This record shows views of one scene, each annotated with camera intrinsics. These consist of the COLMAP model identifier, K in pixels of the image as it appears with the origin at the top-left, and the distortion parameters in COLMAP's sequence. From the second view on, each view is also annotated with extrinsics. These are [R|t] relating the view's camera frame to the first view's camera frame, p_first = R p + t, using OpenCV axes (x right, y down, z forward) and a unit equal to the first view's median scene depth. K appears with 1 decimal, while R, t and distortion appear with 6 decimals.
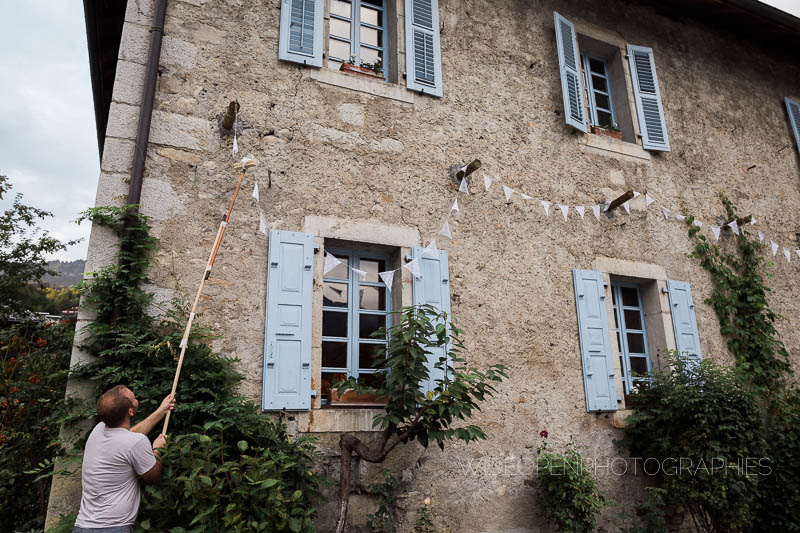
lens RADIAL K [[549.1, 0, 400.0], [0, 549.1, 266.5], [0, 0, 1]] dist [-0.050574, 0.049737]
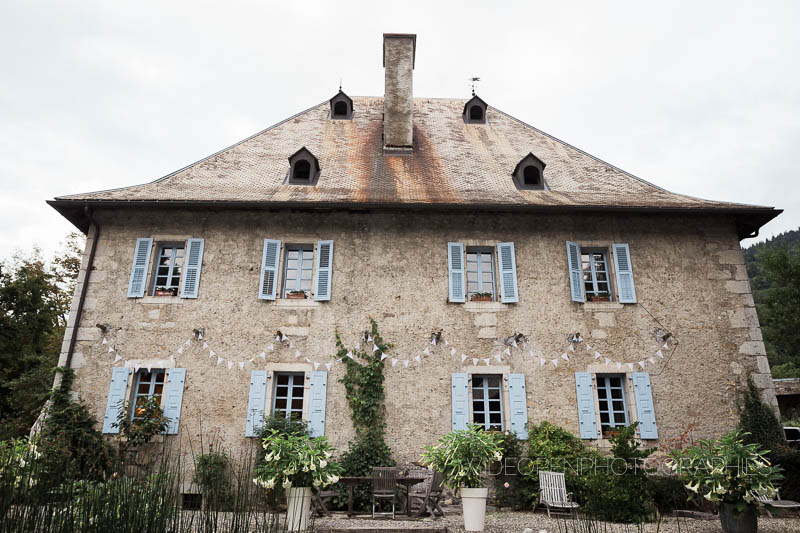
lens RADIAL K [[549.1, 0, 400.0], [0, 549.1, 266.5], [0, 0, 1]] dist [-0.050574, 0.049737]
pose [[0.923863, -0.107765, -0.367237, 1.789582], [0.084393, 0.993282, -0.079169, -0.194028], [0.373302, 0.042149, 0.926752, -0.847550]]
